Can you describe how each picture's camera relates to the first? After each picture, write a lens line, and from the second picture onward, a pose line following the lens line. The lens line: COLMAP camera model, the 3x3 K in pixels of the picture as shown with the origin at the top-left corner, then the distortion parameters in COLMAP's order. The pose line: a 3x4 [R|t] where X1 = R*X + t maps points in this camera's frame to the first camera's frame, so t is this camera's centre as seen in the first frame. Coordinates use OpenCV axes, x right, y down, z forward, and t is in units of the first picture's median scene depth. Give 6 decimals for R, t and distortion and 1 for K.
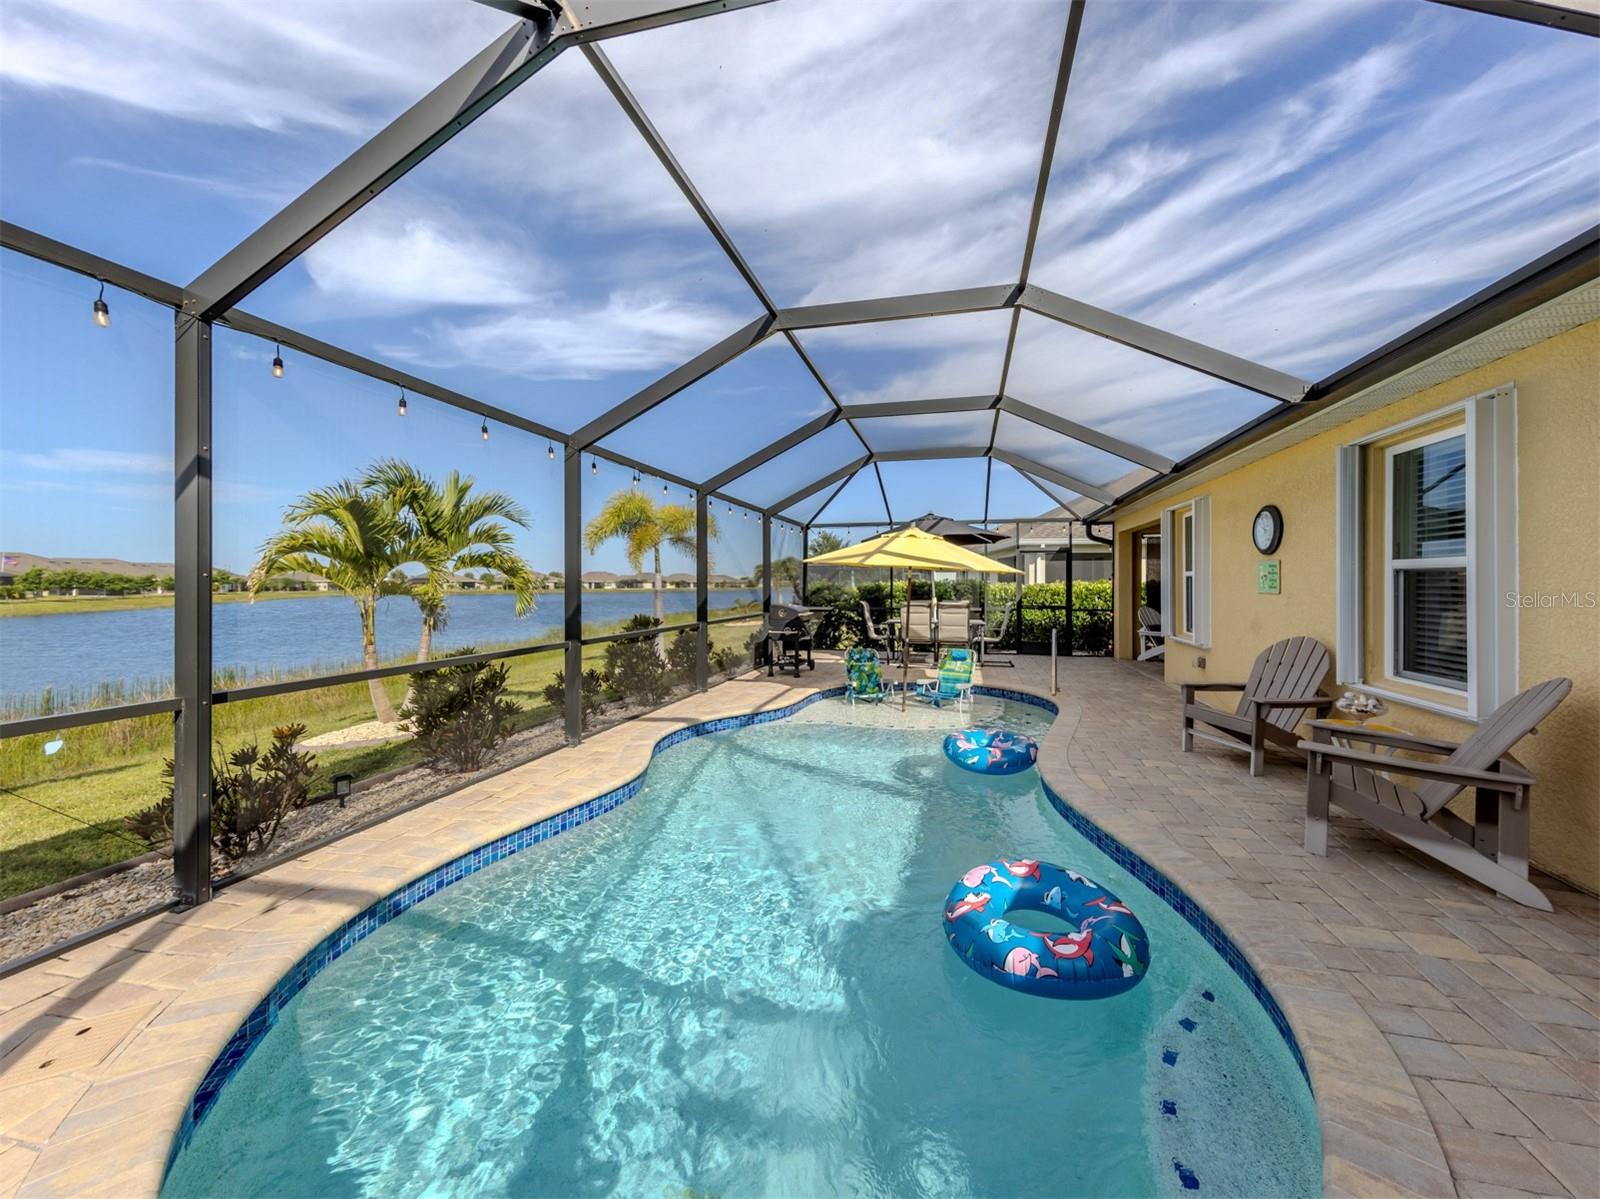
lens RADIAL K [[631.4, 0, 887.7], [0, 631.4, 581.9], [0, 0, 1]] dist [0.017572, -0.007732]
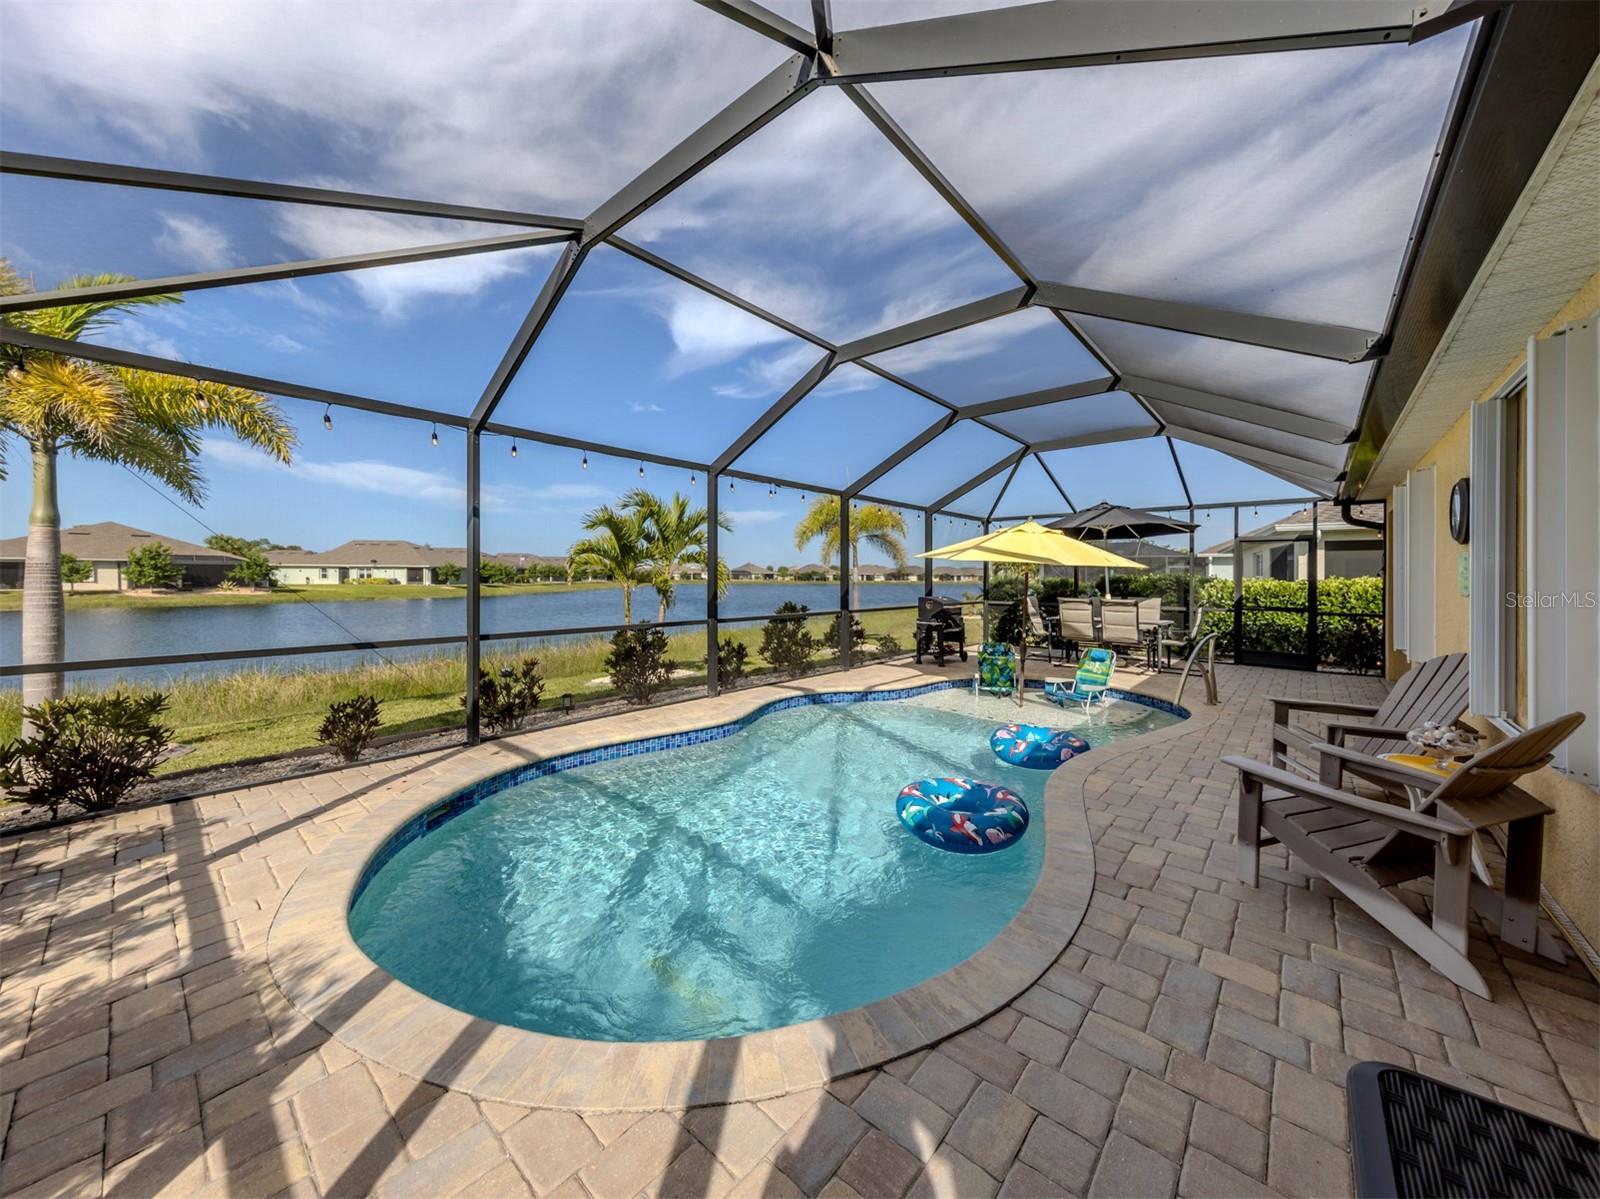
lens RADIAL K [[641.1, 0, 798.8], [0, 641.1, 565.3], [0, 0, 1]] dist [0.001350, 0.000279]
pose [[0.855165, -0.001199, -0.518354, 0.253464], [-0.006769, 0.999886, -0.013479, -0.001208], [0.518311, 0.015035, 0.855060, -0.043814]]
